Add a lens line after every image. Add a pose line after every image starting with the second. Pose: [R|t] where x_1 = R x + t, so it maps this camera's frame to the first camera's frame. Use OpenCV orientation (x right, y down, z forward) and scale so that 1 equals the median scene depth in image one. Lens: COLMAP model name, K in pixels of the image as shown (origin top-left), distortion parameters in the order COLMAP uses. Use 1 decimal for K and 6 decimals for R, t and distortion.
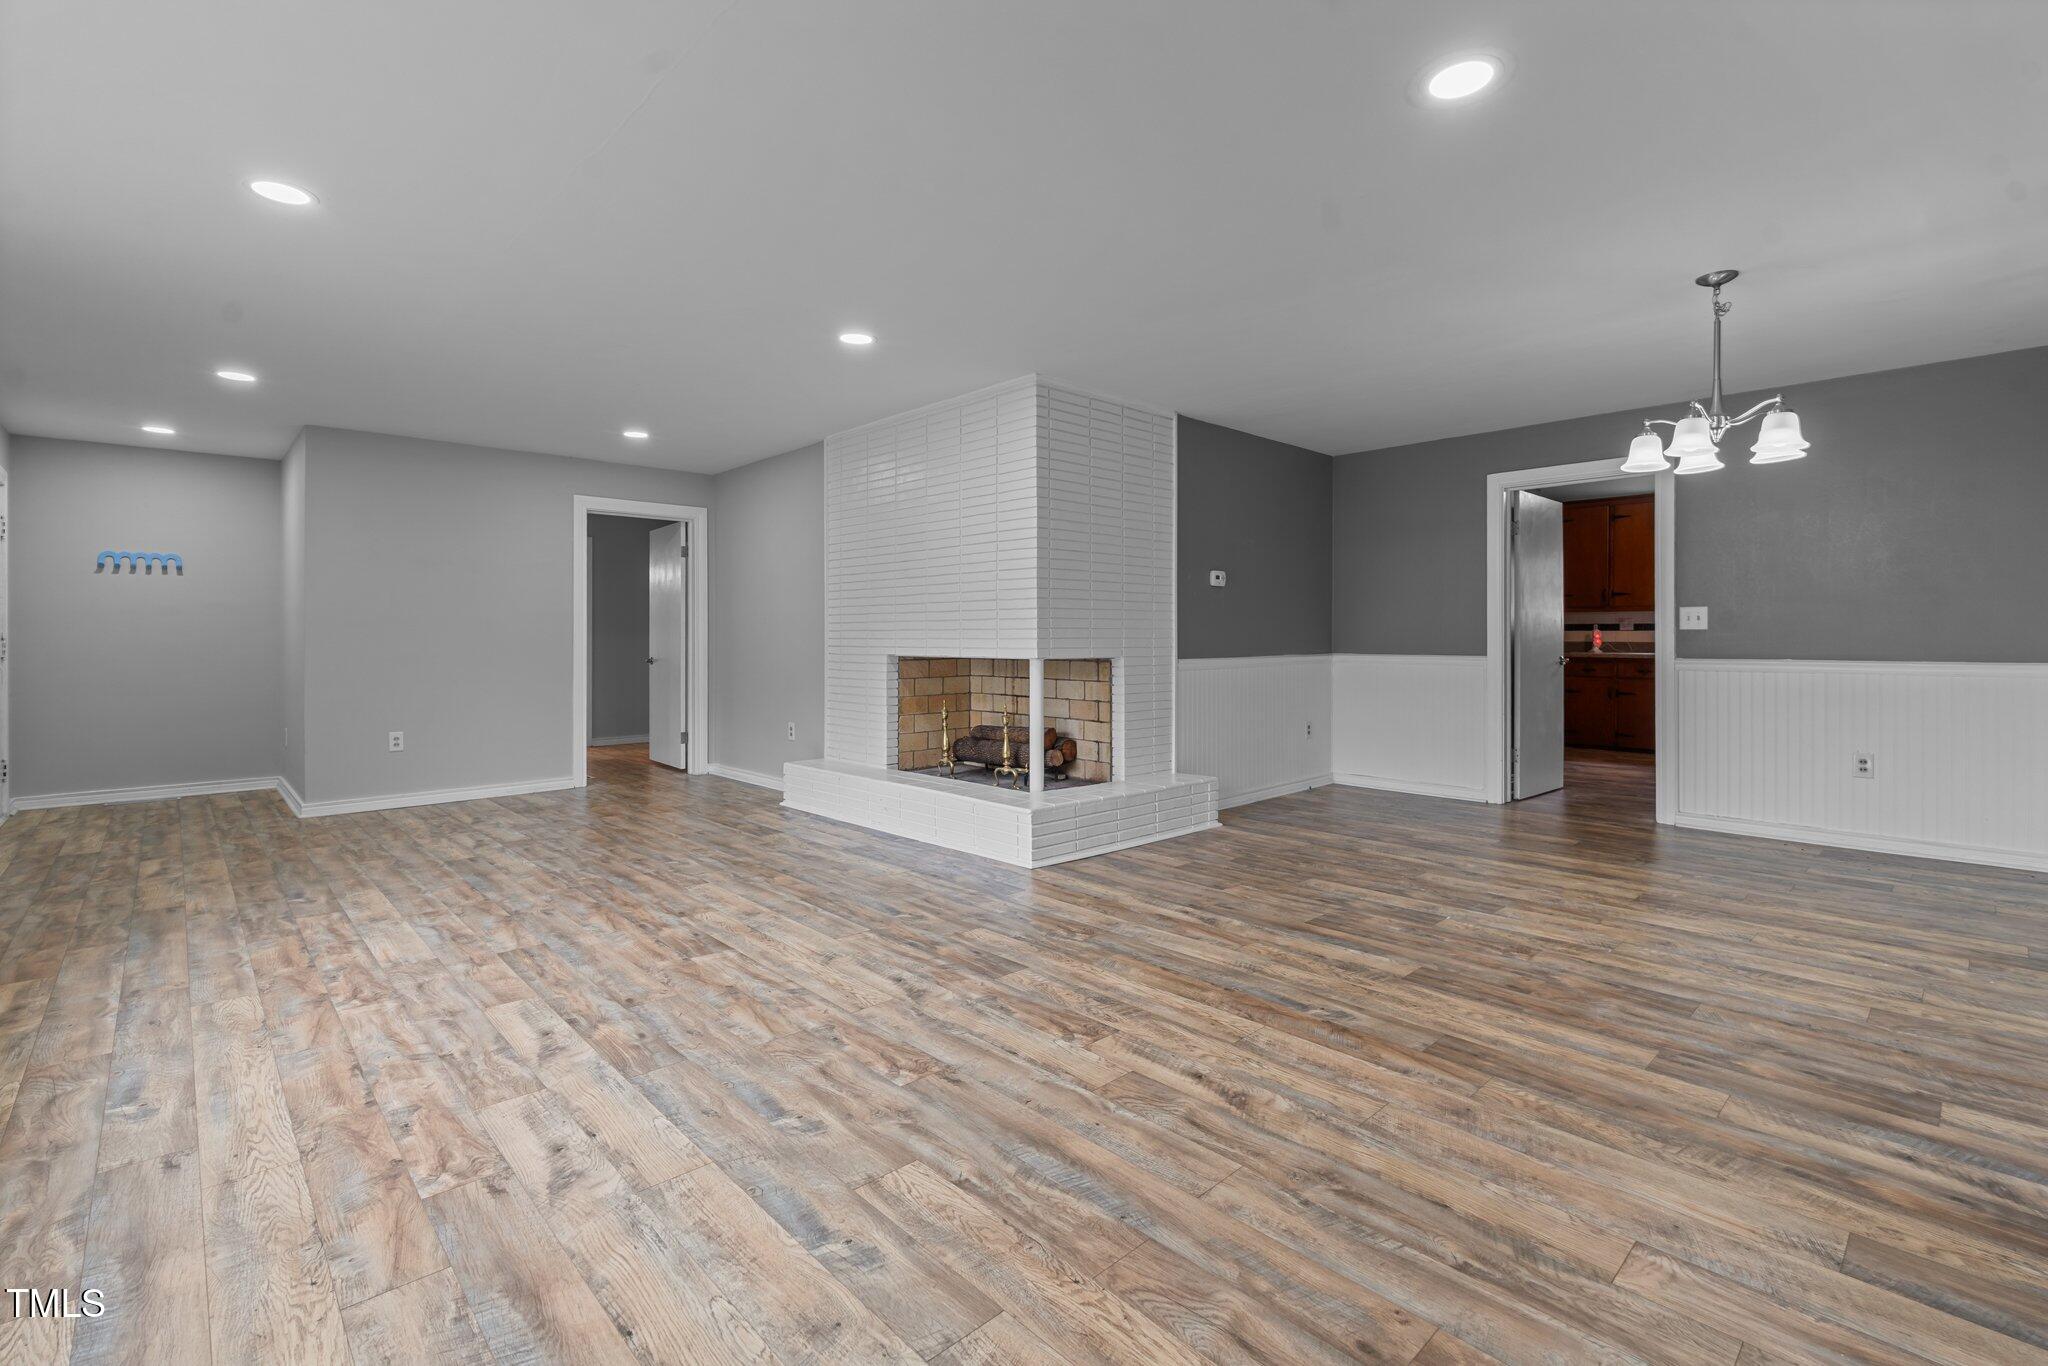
lens RADIAL K [[911.7, 0, 1010.9], [0, 911.7, 641.3], [0, 0, 1]] dist [-0.010030, 0.000886]
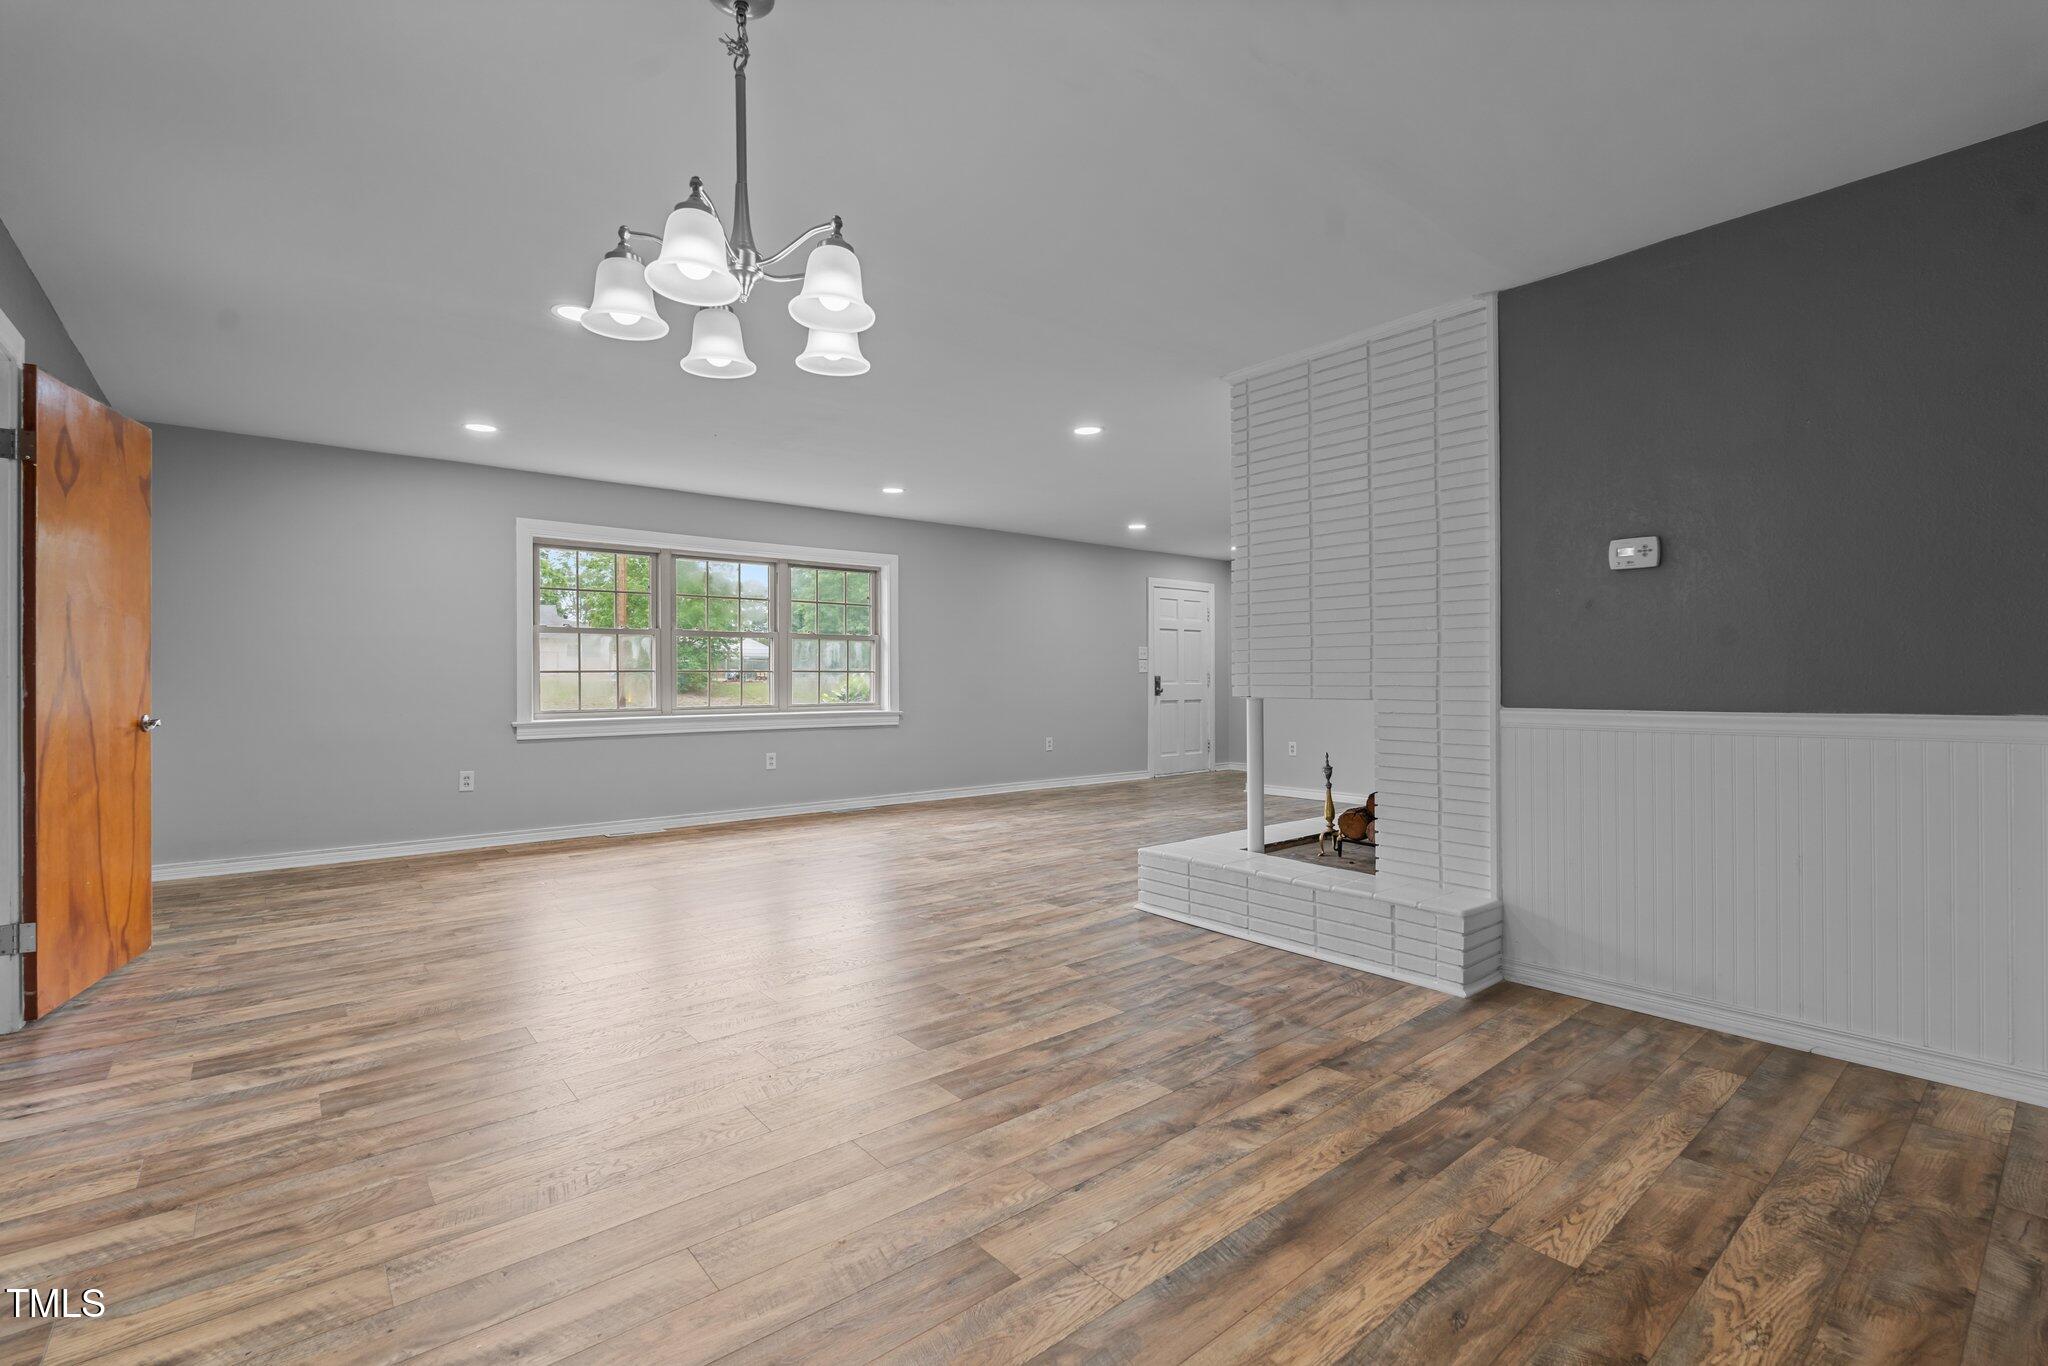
lens RADIAL K [[915.2, 0, 1024.0], [0, 915.2, 683.0], [0, 0, 1]] dist [-0.009037, 0.000272]
pose [[-0.050092, 0.008338, -0.998710, 1.339531], [0.002117, 0.999964, 0.008242, -0.003377], [0.998742, -0.001701, -0.050108, 1.225279]]
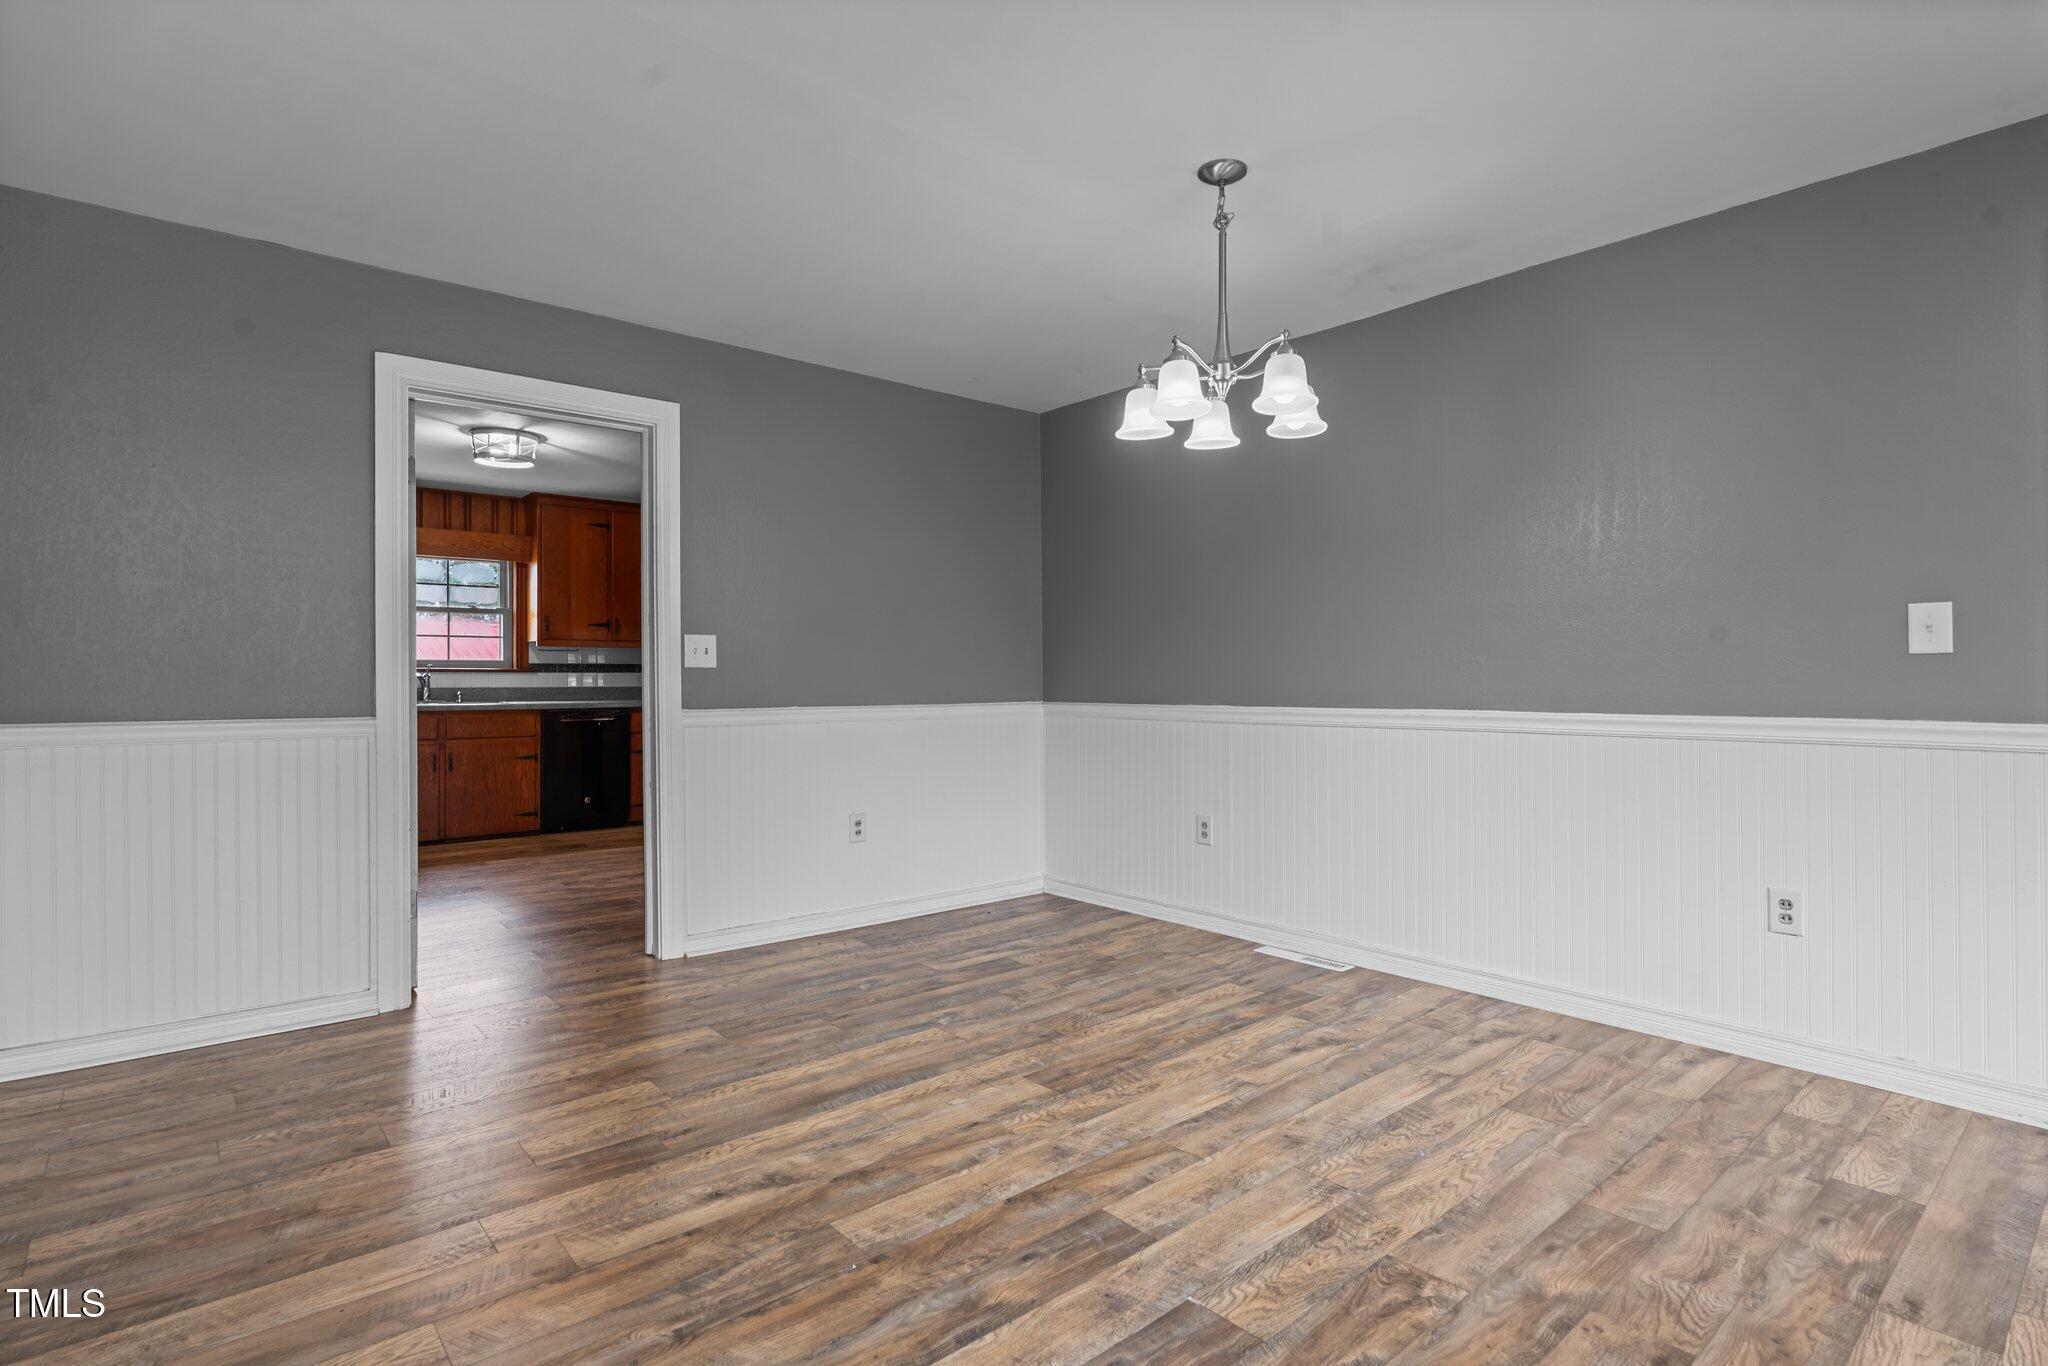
lens RADIAL K [[1013.8, 0, 1016.7], [0, 1013.8, 671.2], [0, 0, 1]] dist [-0.007433, 0.000454]
pose [[0.040254, 0.009191, 0.999147, -0.024144], [0.006300, 0.999935, -0.009452, -0.002144], [-0.999170, 0.006675, 0.040193, 1.165333]]
